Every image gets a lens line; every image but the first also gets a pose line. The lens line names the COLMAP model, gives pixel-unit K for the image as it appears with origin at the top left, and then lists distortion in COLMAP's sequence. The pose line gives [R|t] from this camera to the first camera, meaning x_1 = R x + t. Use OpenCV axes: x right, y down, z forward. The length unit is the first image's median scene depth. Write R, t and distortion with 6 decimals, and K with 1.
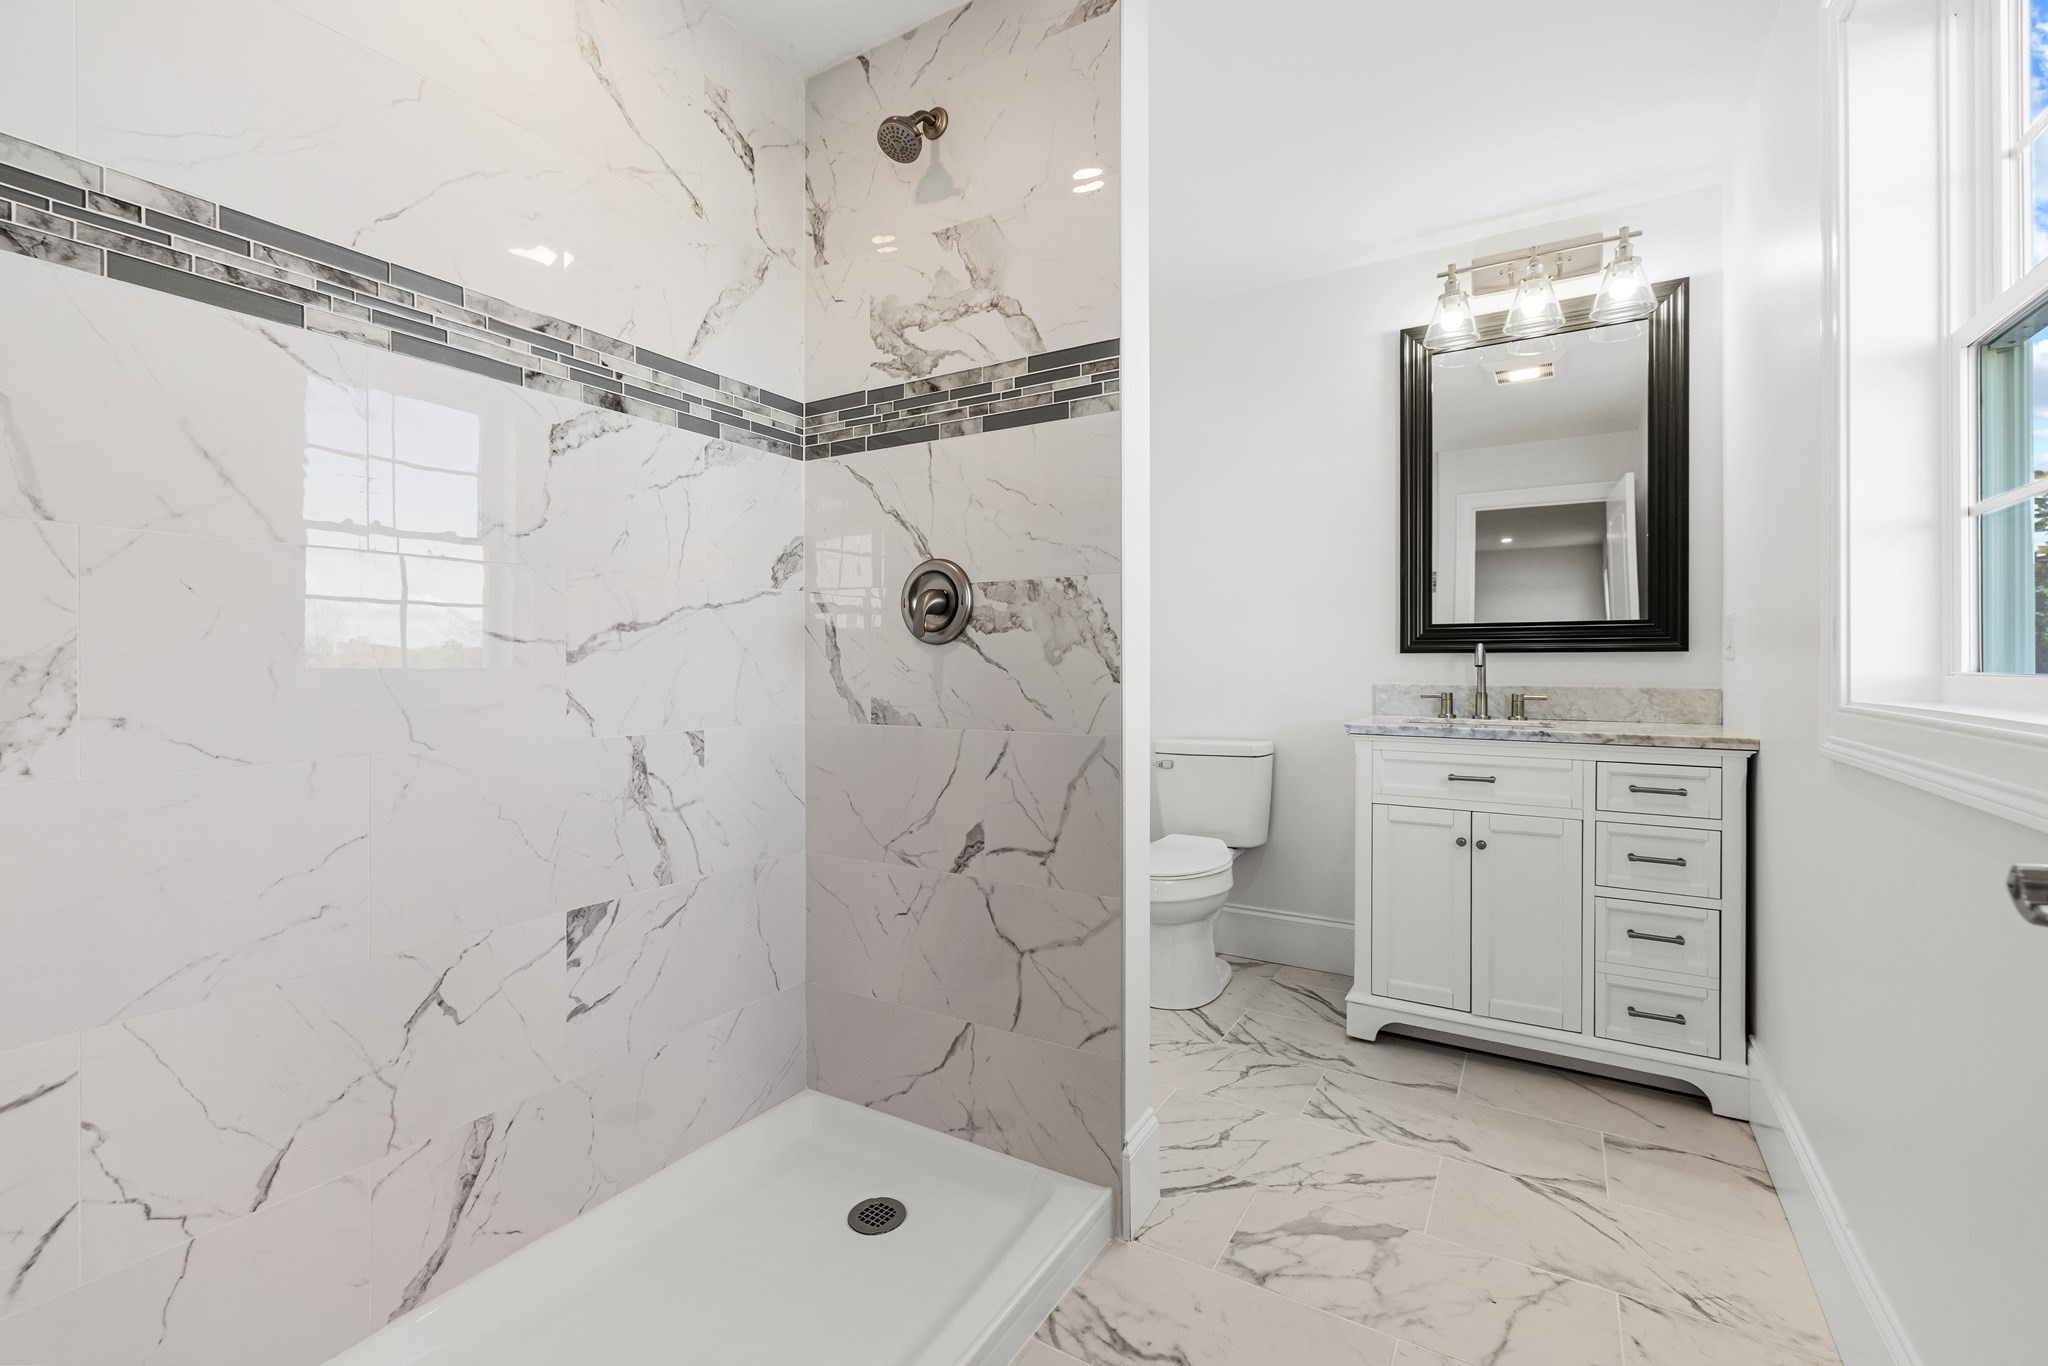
lens RADIAL K [[895.3, 0, 1030.6], [0, 895.3, 665.5], [0, 0, 1]] dist [-0.000363, 0.001004]
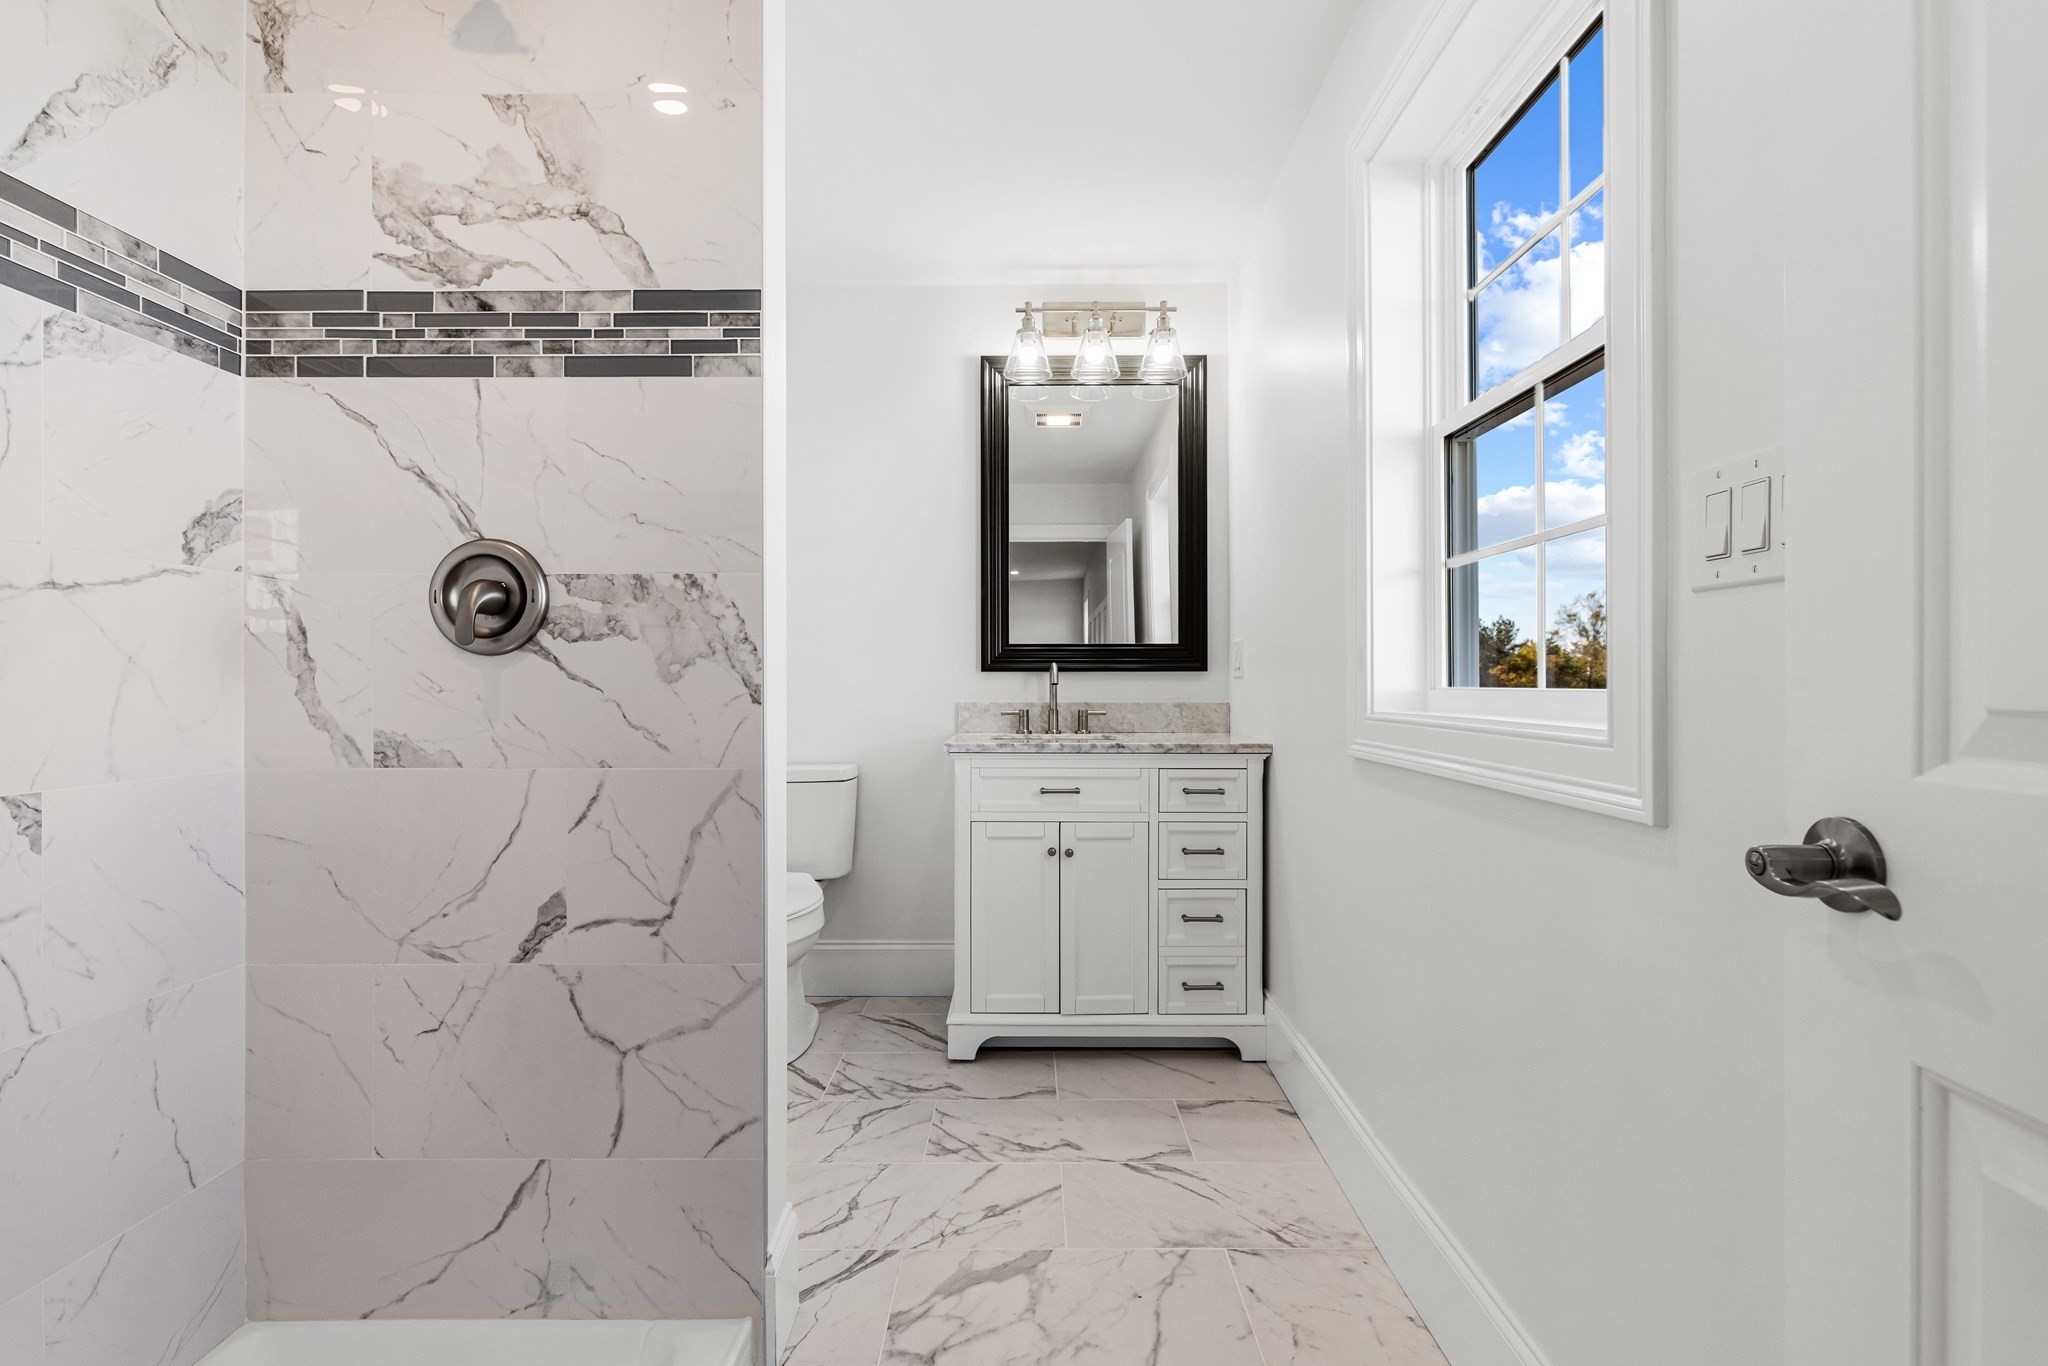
lens RADIAL K [[895.0, 0, 1020.4], [0, 895.0, 681.1], [0, 0, 1]] dist [-0.000492, 0.000525]
pose [[0.857834, -0.000126, 0.513927, -0.109037], [0.002567, 0.999989, -0.004041, 0.001901], [-0.513921, 0.004786, 0.857824, 0.146841]]
